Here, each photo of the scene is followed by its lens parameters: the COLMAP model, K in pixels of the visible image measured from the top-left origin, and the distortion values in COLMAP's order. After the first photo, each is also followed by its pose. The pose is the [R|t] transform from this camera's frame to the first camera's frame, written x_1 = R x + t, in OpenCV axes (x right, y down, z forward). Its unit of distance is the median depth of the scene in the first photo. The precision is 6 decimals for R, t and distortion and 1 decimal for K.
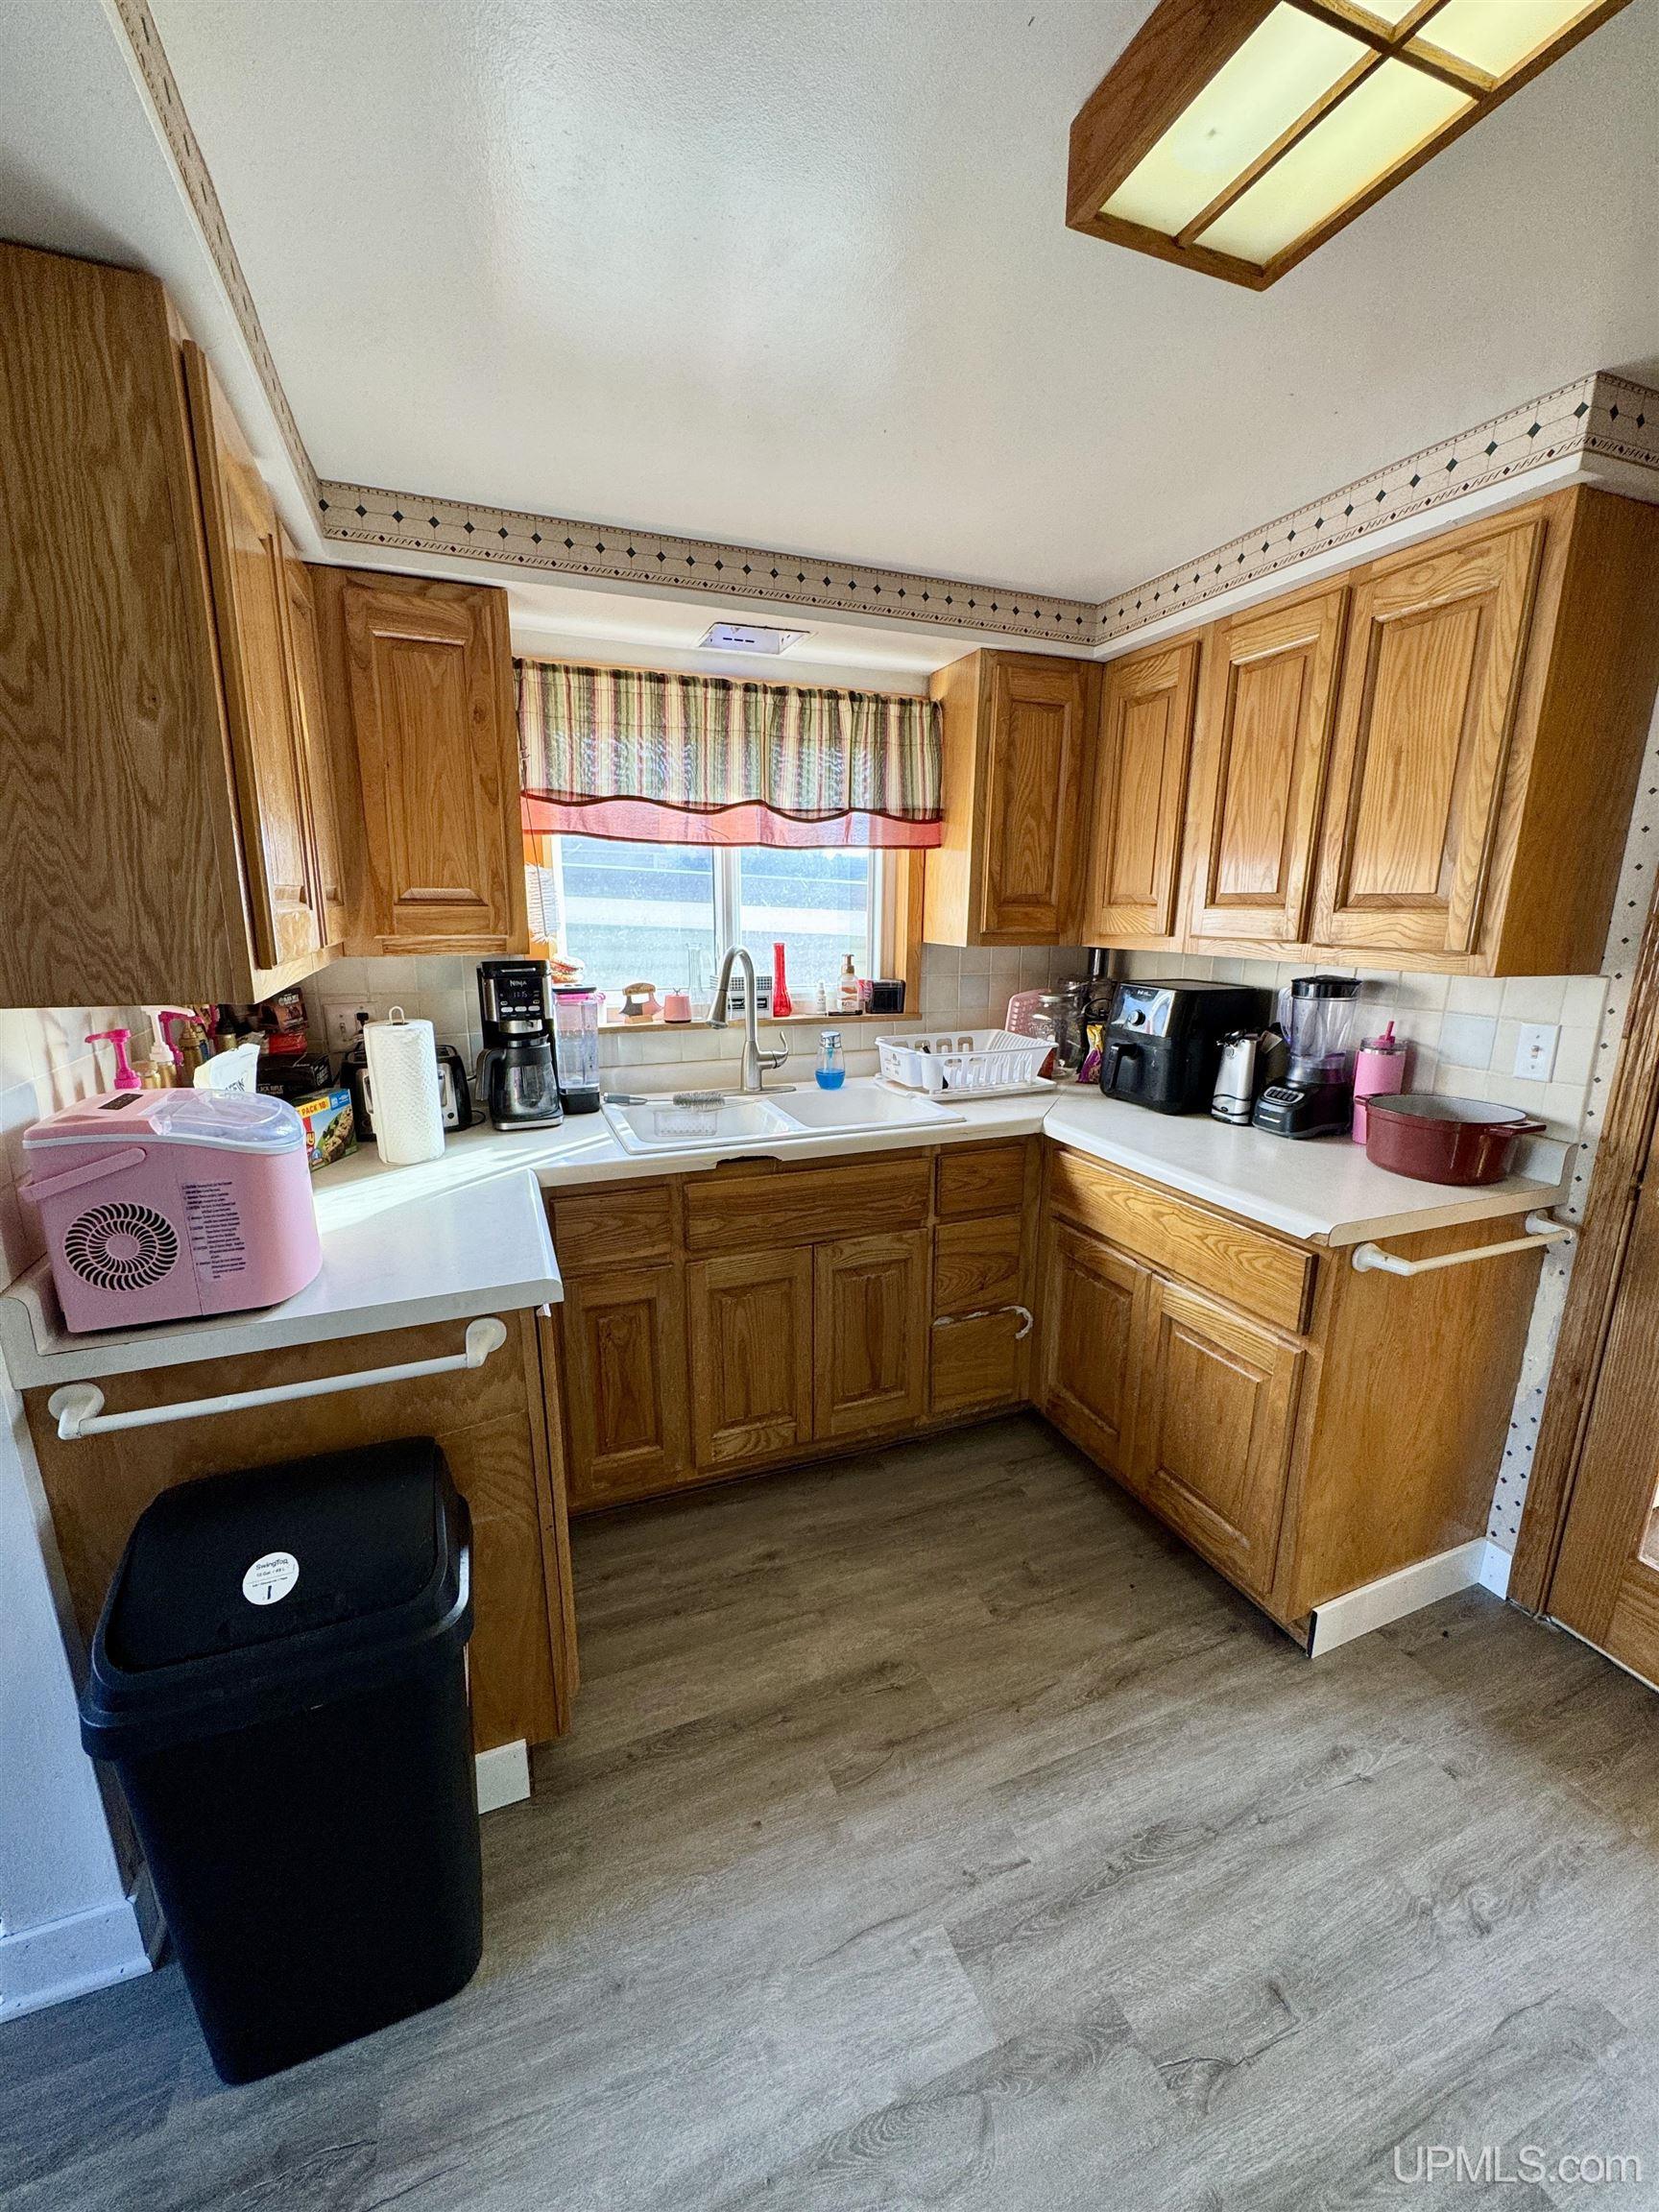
lens RADIAL K [[883.7, 0, 829.6], [0, 883.7, 1104.2], [0, 0, 1]] dist [-0.000139, -0.000742]
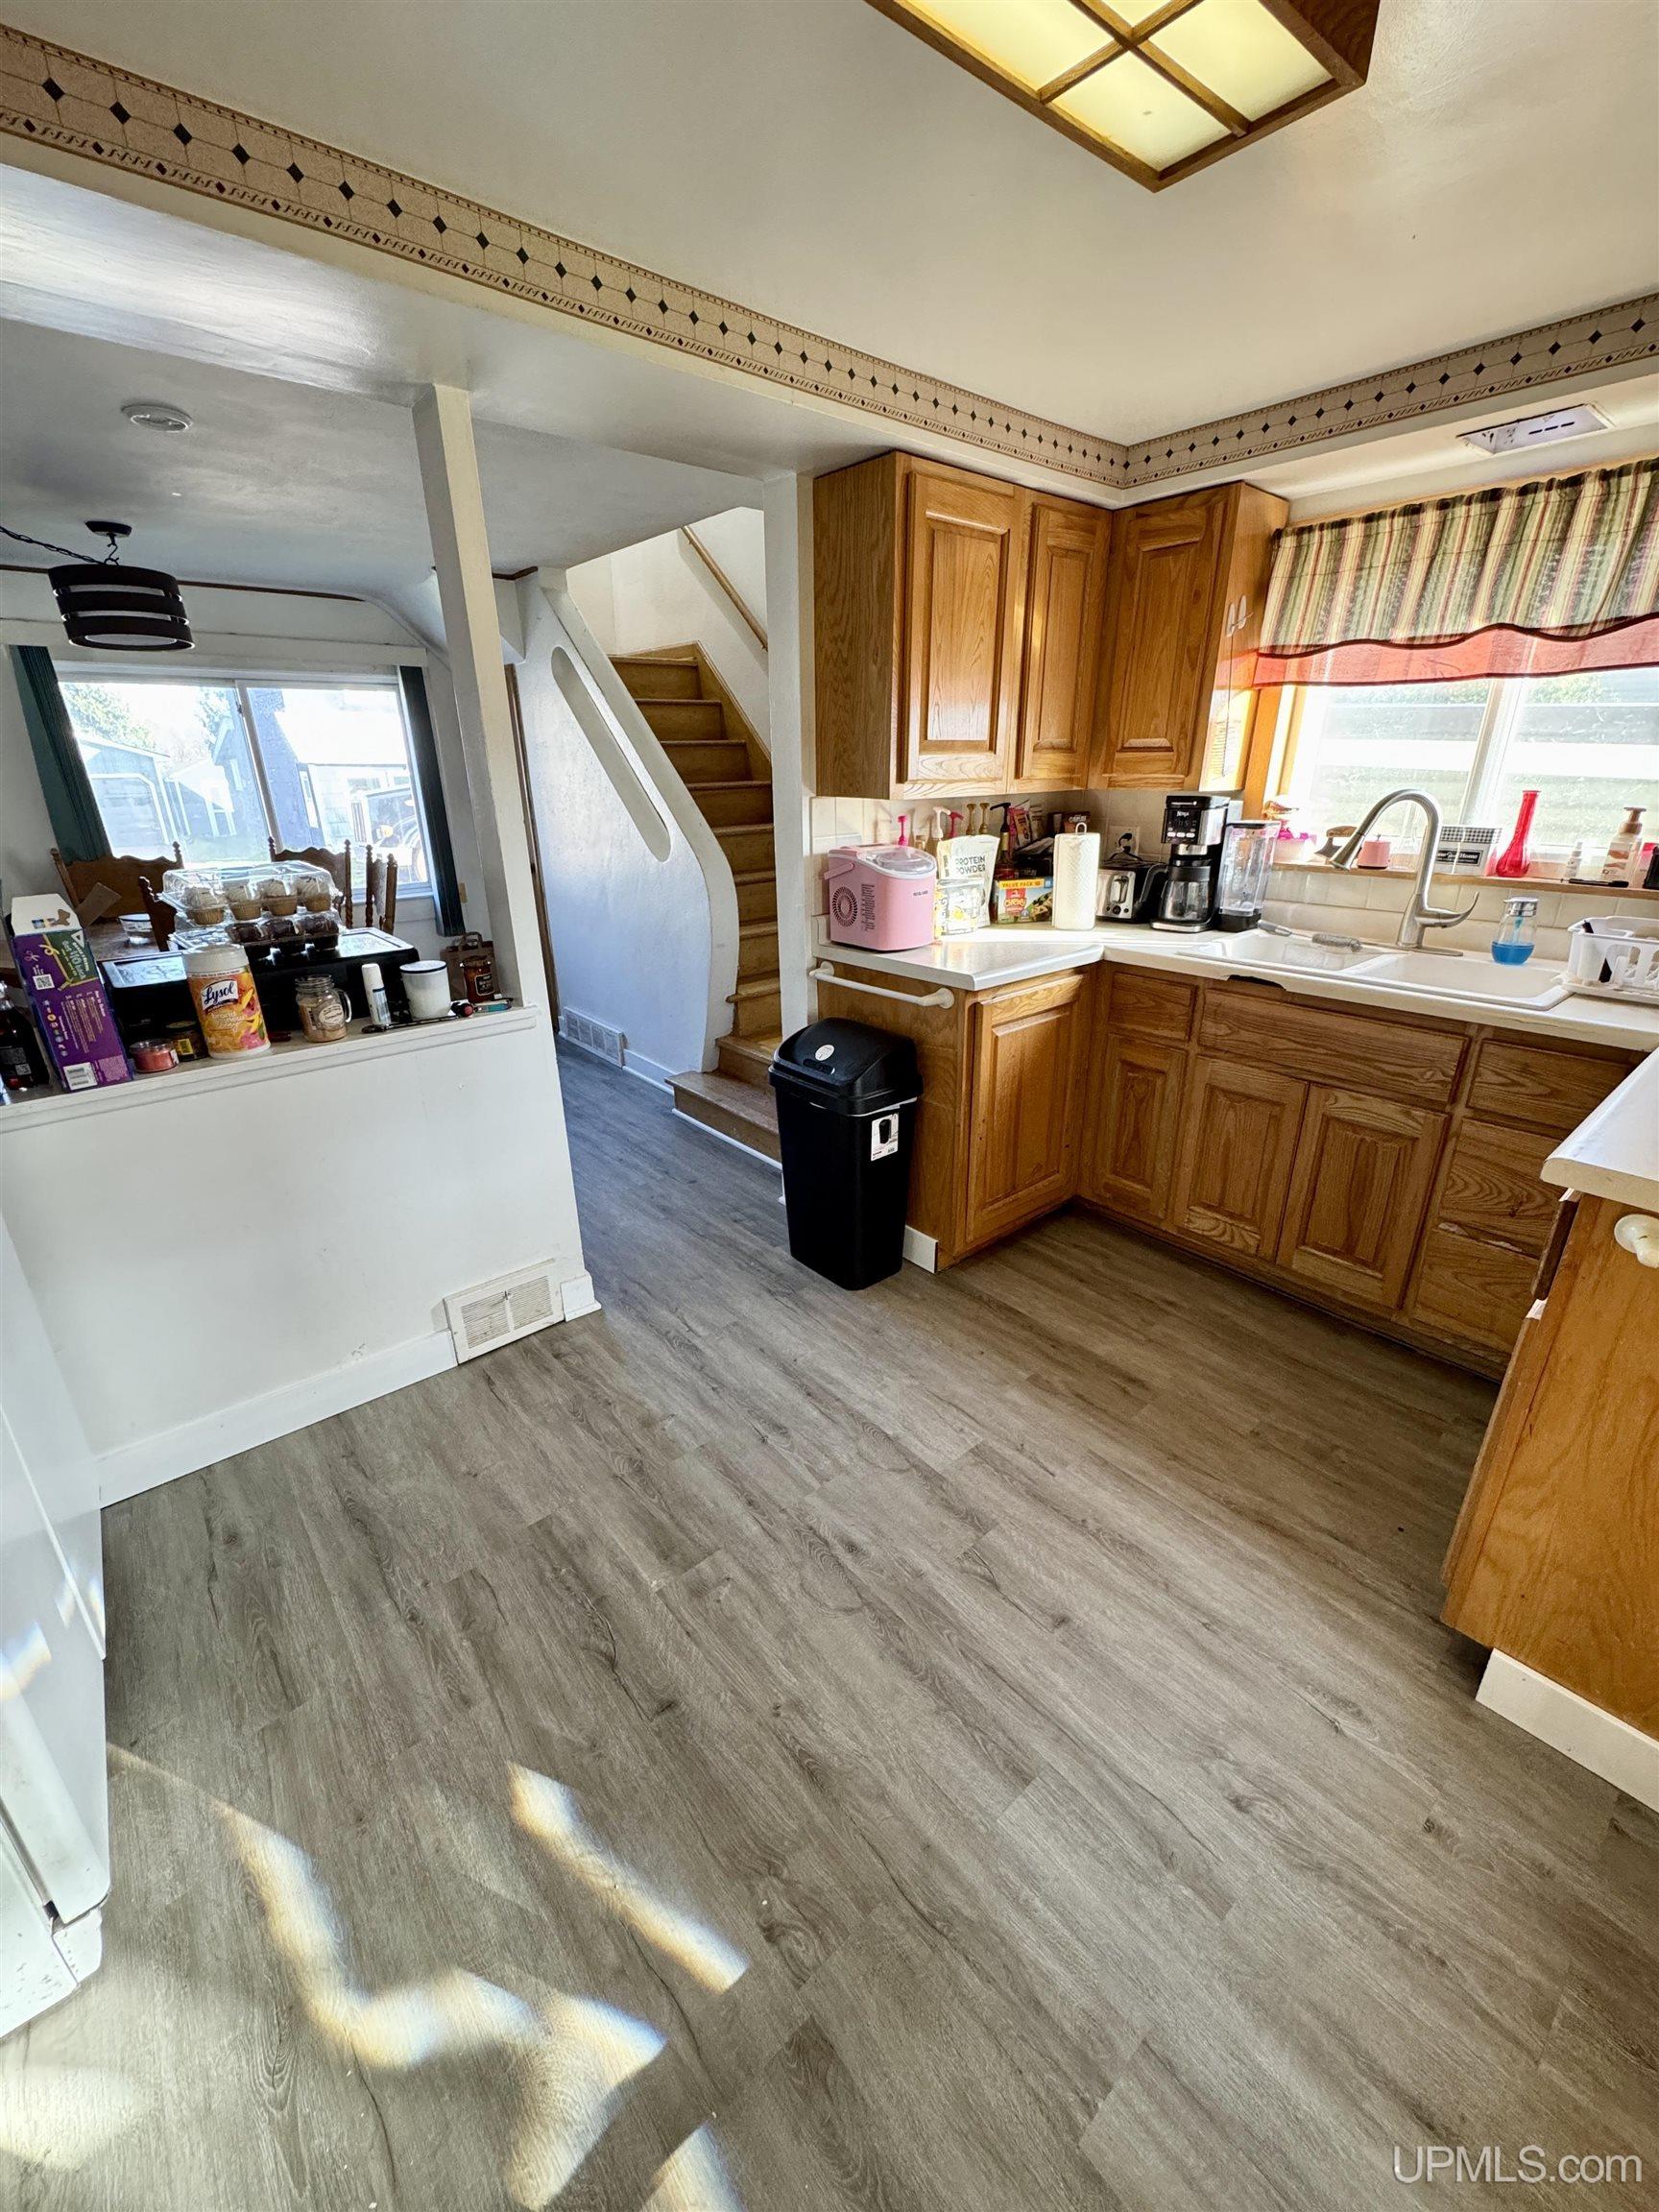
lens RADIAL K [[883.7, 0, 824.8], [0, 883.7, 1105.4], [0, 0, 1]] dist [-0.000139, -0.000742]
pose [[0.312288, 0.334006, -0.889335, 0.758997], [-0.202061, 0.938087, 0.281362, 0.005133], [0.928250, 0.091834, 0.360443, 0.084934]]
